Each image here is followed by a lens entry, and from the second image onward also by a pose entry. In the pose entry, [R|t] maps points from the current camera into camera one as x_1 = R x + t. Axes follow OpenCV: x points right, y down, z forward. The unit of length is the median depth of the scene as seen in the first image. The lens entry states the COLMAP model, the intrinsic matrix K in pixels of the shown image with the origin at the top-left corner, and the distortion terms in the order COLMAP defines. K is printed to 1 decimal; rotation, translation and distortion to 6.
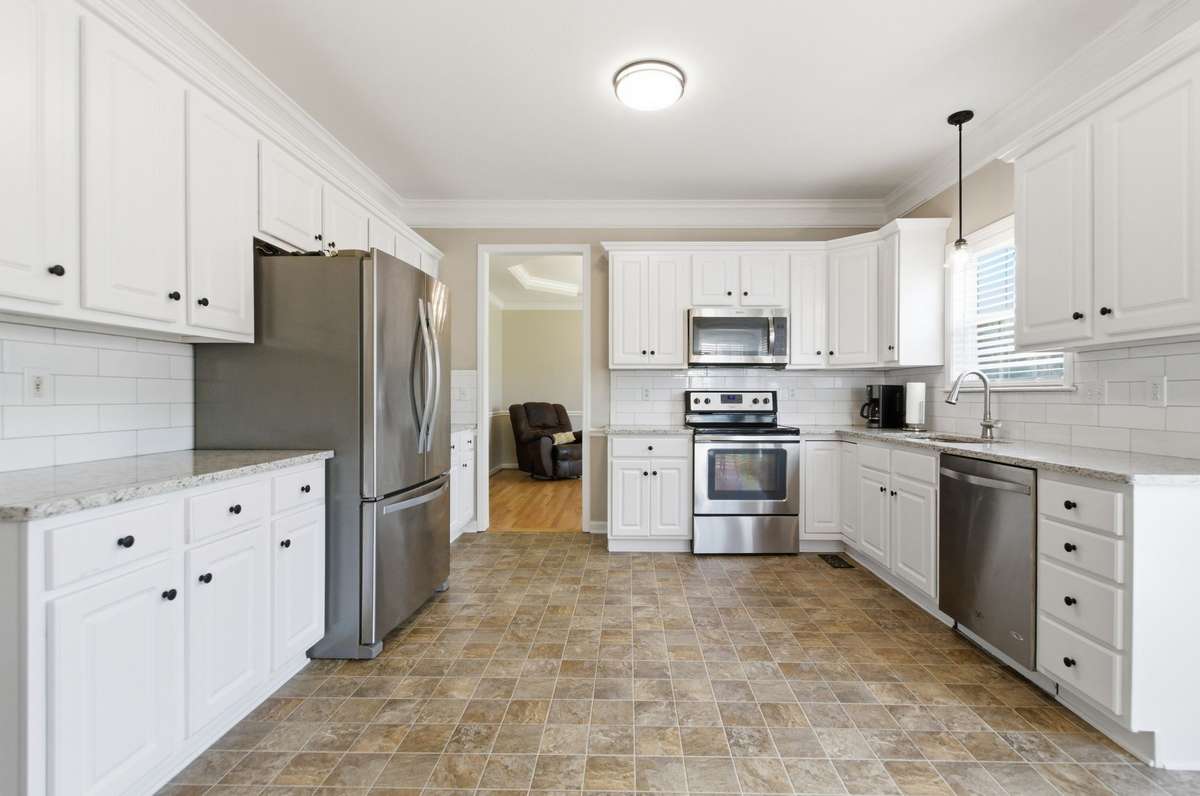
lens RADIAL K [[526.0, 0, 610.1], [0, 526.0, 404.0], [0, 0, 1]] dist [0.008786, -0.001503]
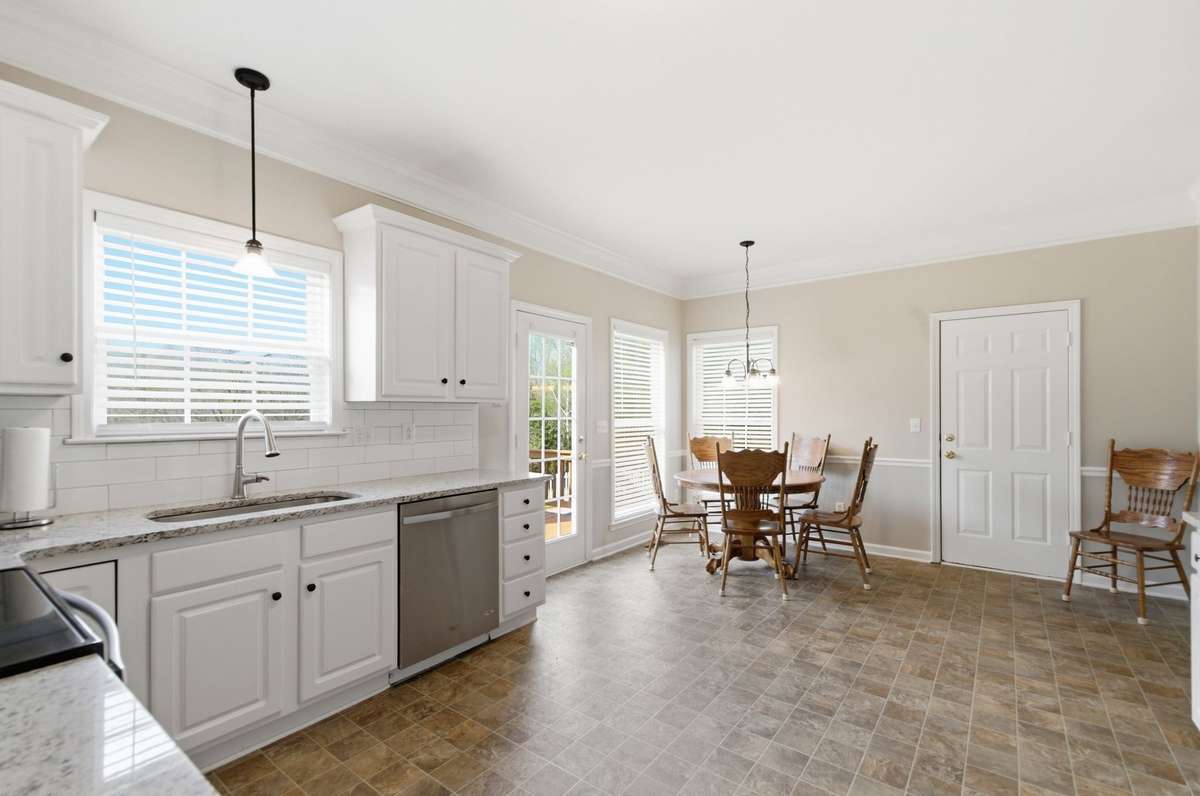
lens RADIAL K [[526.0, 0, 610.1], [0, 526.0, 404.0], [0, 0, 1]] dist [0.008786, -0.001503]
pose [[-0.820686, 0.006778, 0.571340, -0.259615], [0.007702, 0.999970, -0.000800, -0.095615], [-0.571328, 0.003744, -0.820713, 1.790166]]
